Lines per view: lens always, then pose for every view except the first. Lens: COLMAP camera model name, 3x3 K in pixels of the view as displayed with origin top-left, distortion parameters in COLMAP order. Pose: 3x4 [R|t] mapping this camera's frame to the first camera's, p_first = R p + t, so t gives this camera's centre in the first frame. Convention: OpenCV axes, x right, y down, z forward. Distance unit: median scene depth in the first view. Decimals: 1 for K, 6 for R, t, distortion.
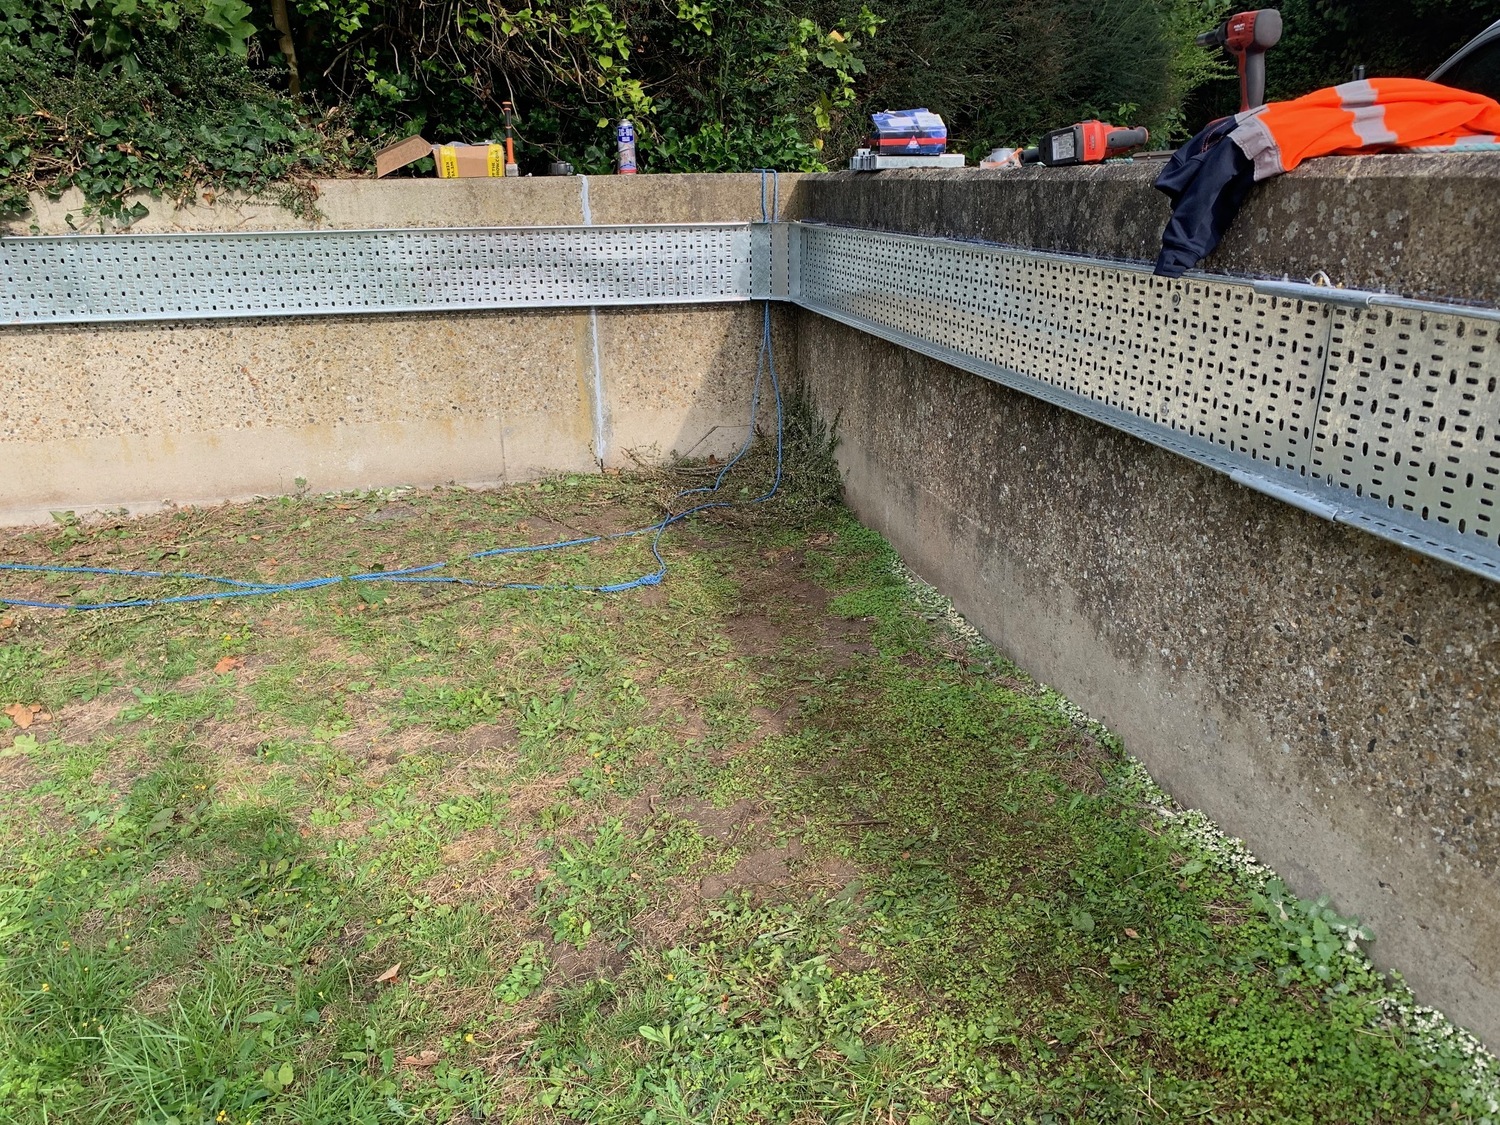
lens RADIAL K [[1147.5, 0, 755.1], [0, 1147.5, 571.0], [0, 0, 1]] dist [0.053082, -0.066631]
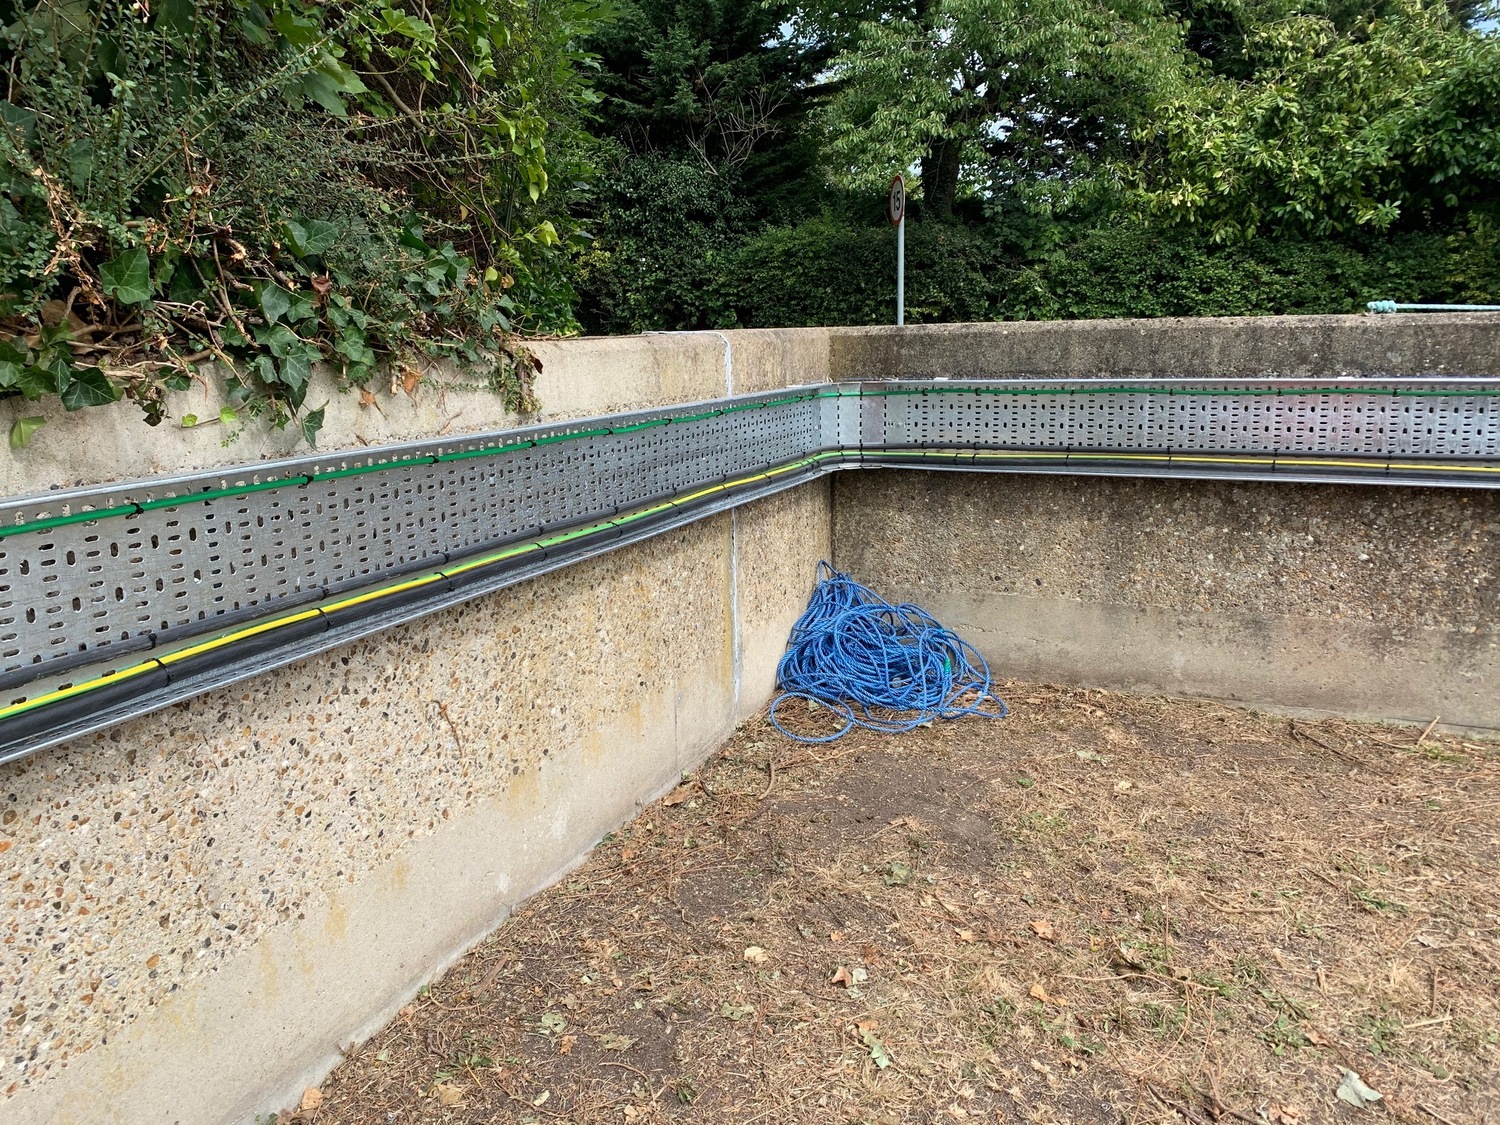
lens RADIAL K [[1147.5, 0, 754.2], [0, 1147.5, 548.4], [0, 0, 1]] dist [0.053082, -0.066631]
pose [[0.597449, -0.158514, 0.786084, -0.742535], [0.271381, 0.962395, -0.012190, -0.198257], [-0.754590, 0.220611, 0.618000, 0.574579]]
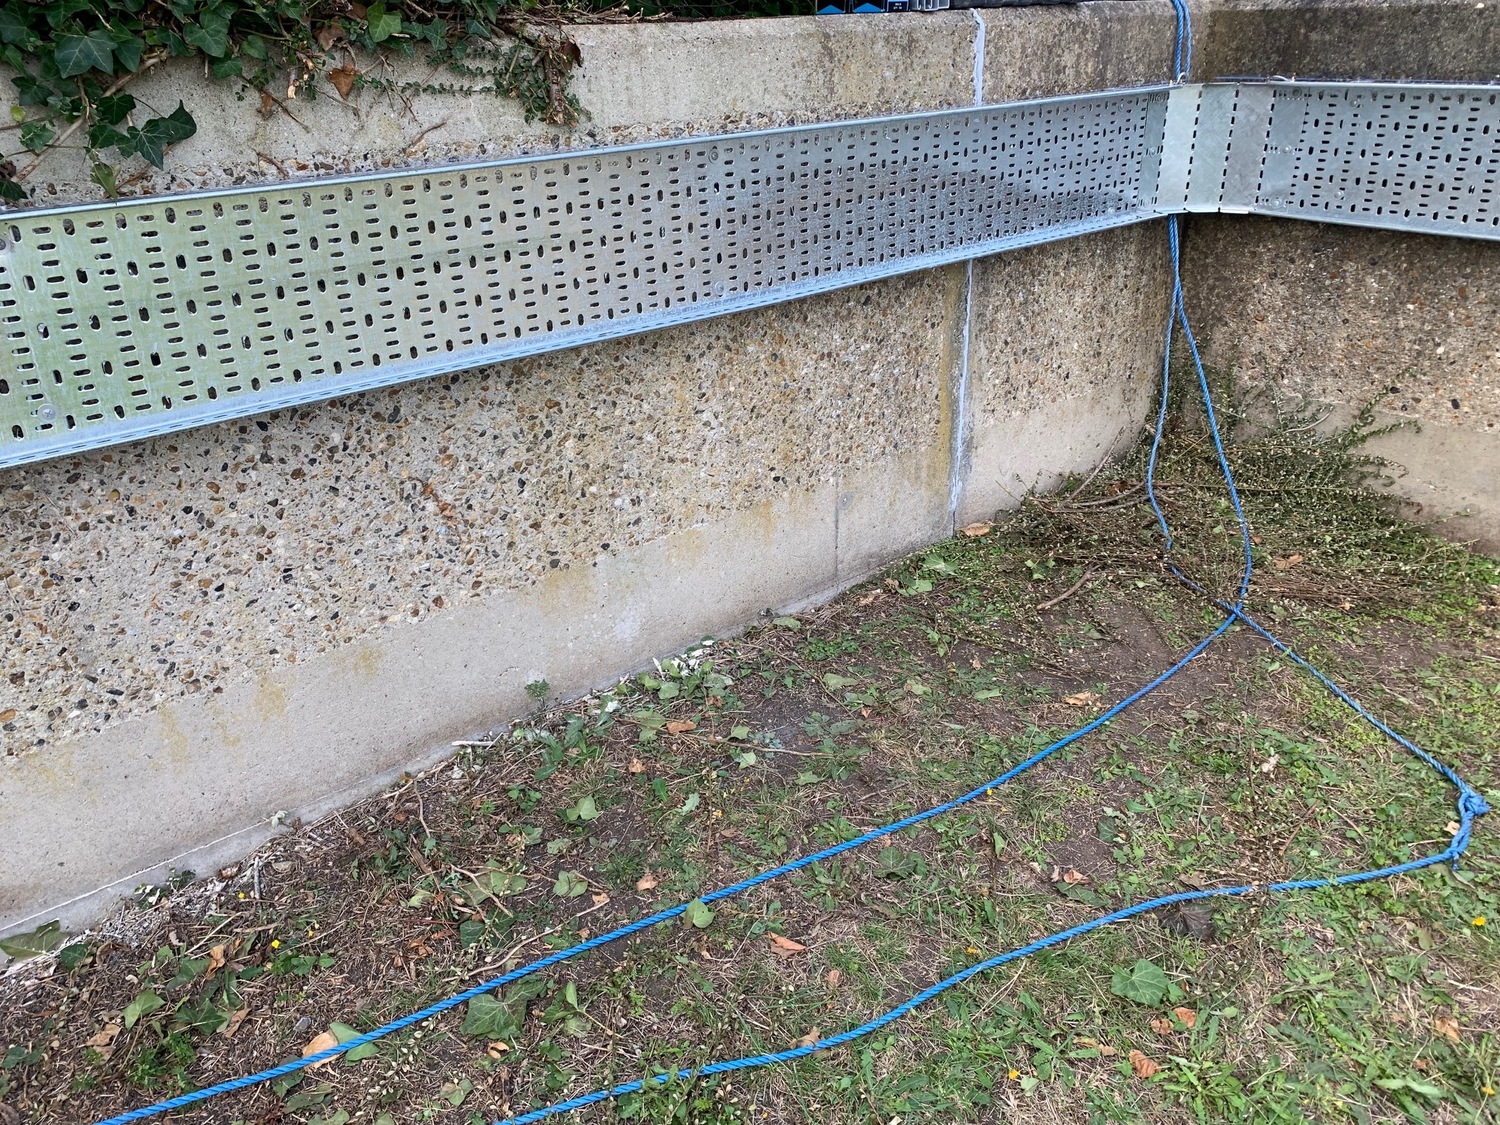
lens RADIAL K [[1147.5, 0, 749.4], [0, 1147.5, 565.2], [0, 0, 1]] dist [0.053082, -0.066631]
pose [[0.899448, -0.203710, 0.386646, -0.505887], [0.161492, 0.977024, 0.139083, -0.186553], [-0.406096, -0.062658, 0.911680, 0.555276]]
